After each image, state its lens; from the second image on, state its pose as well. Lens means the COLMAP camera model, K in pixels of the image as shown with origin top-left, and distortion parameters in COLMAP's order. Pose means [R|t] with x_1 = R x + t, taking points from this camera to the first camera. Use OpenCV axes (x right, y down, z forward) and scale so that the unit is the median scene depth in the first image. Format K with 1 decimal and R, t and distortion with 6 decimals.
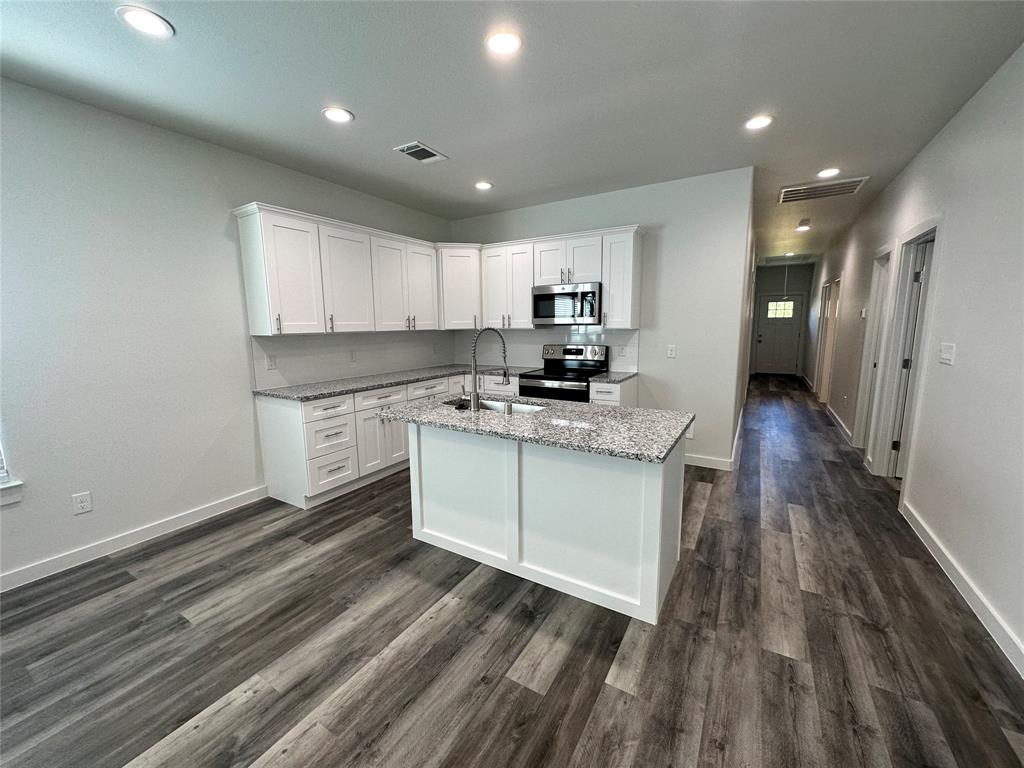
lens RADIAL K [[407.3, 0, 512.0], [0, 407.3, 384.0], [0, 0, 1]] dist [-0.001481, -0.000239]
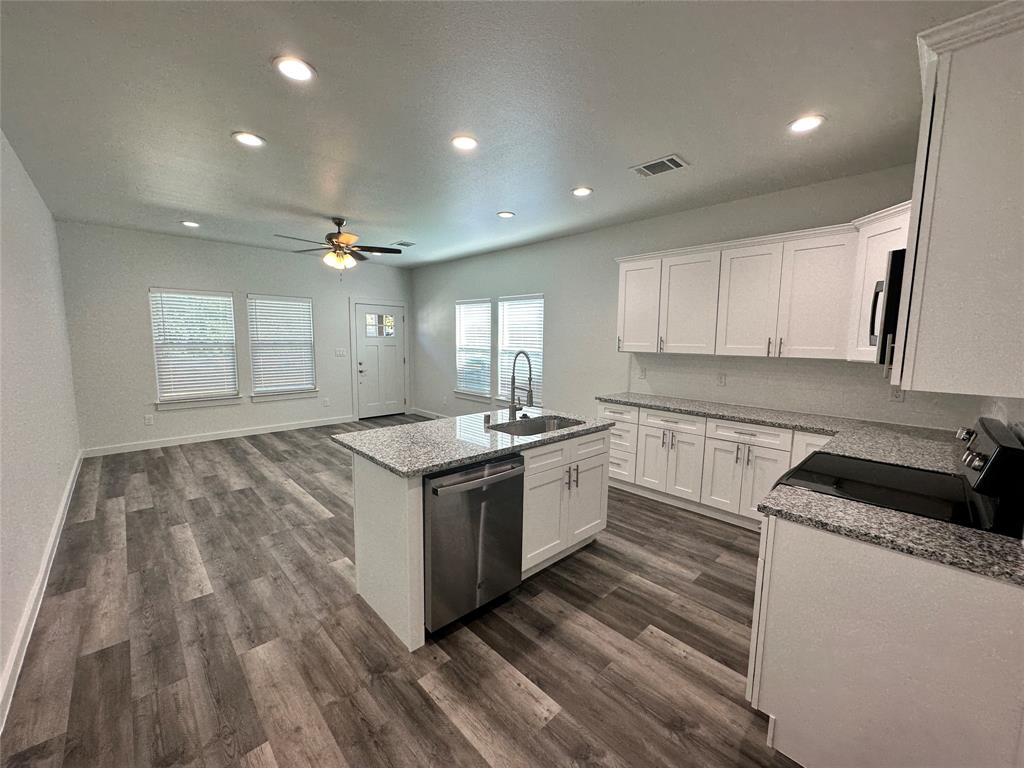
lens RADIAL K [[407.3, 0, 512.0], [0, 407.3, 384.0], [0, 0, 1]] dist [-0.001481, -0.000239]
pose [[-0.262245, 0.118182, -0.957737, 0.993655], [-0.151467, 0.975130, 0.161802, -0.218140], [0.953040, 0.187498, -0.237822, 1.206255]]
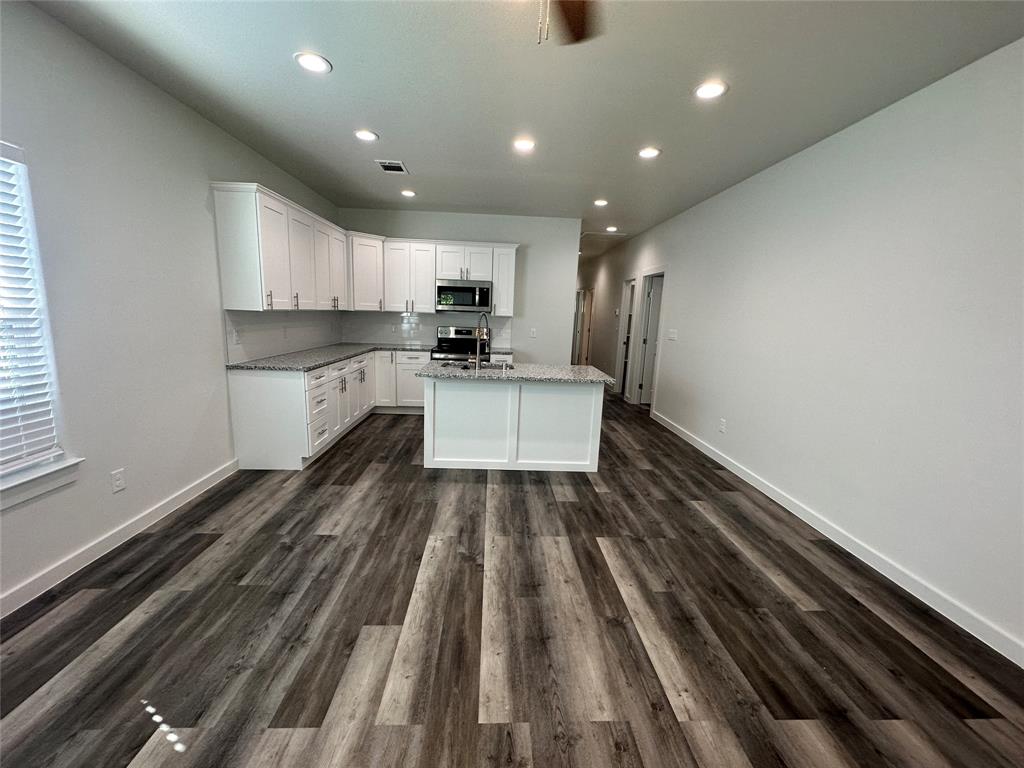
lens RADIAL K [[407.3, 0, 512.0], [0, 407.3, 384.0], [0, 0, 1]] dist [-0.001481, -0.000239]
pose [[0.832063, -0.053024, 0.552141, -0.772053], [0.032737, 0.998380, 0.046545, 0.050967], [-0.553714, -0.020654, 0.832451, -0.289008]]
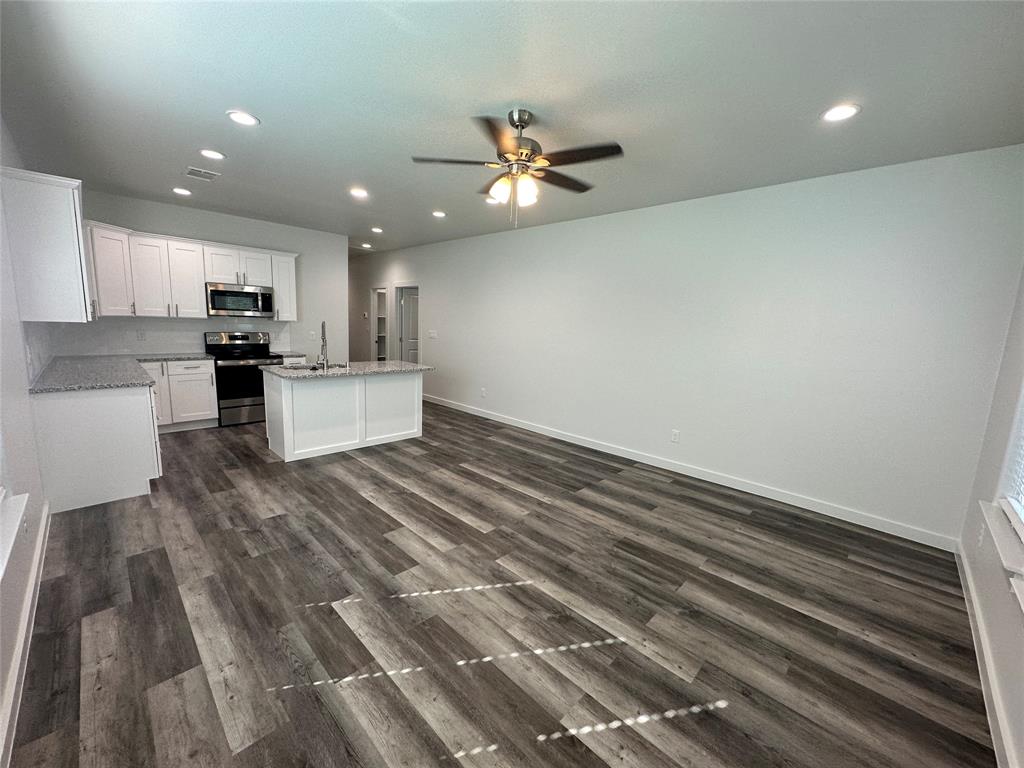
lens RADIAL K [[407.3, 0, 512.0], [0, 407.3, 384.0], [0, 0, 1]] dist [-0.001481, -0.000239]
pose [[0.229176, -0.125854, 0.965215, -1.533580], [0.098449, 0.989518, 0.105647, 0.020956], [-0.968394, 0.070813, 0.239164, -0.181343]]
